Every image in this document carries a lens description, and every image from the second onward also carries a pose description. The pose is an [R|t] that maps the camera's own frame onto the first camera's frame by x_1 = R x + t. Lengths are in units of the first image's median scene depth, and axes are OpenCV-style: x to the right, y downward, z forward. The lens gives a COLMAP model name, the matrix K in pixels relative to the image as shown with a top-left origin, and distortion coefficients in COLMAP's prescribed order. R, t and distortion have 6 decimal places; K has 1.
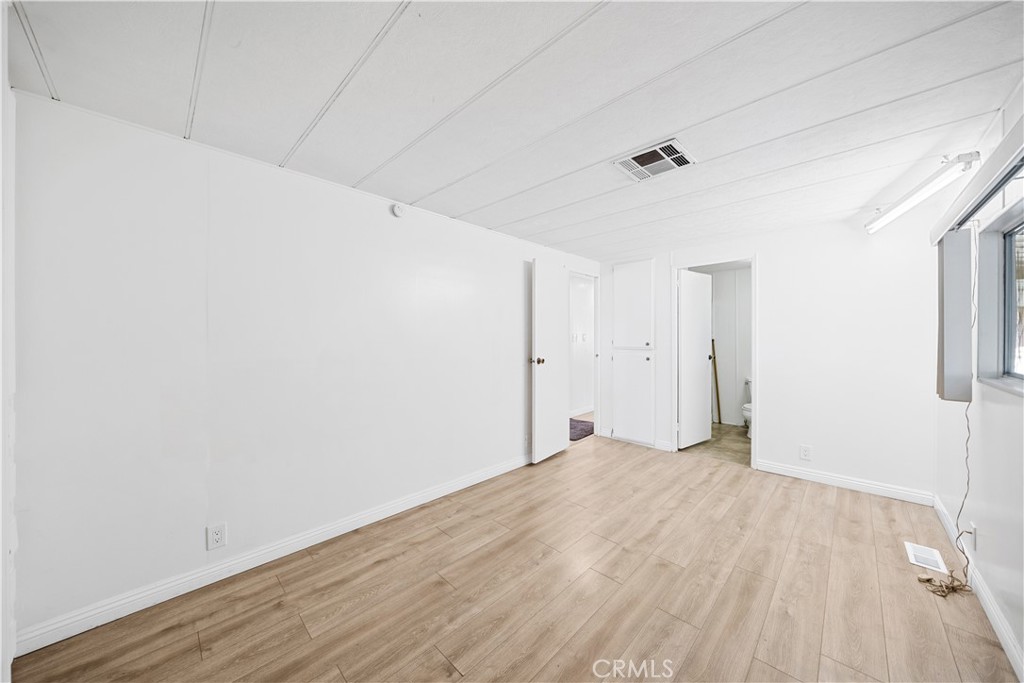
lens RADIAL K [[351.2, 0, 511.8], [0, 351.2, 338.6], [0, 0, 1]] dist [0.000686, -0.000398]
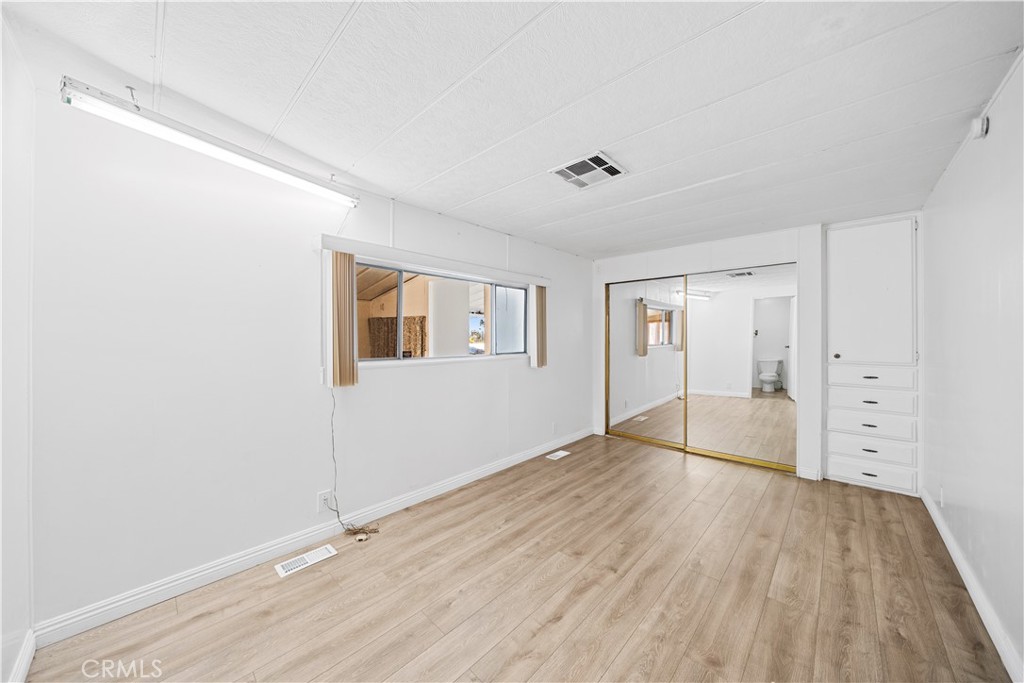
lens RADIAL K [[351.2, 0, 512.1], [0, 351.2, 338.8], [0, 0, 1]] dist [0.000686, -0.000398]
pose [[-0.999867, -0.003869, -0.015829, 0.630786], [-0.004037, 0.999935, 0.010622, -0.001360], [0.015787, 0.010684, -0.999818, 1.987121]]
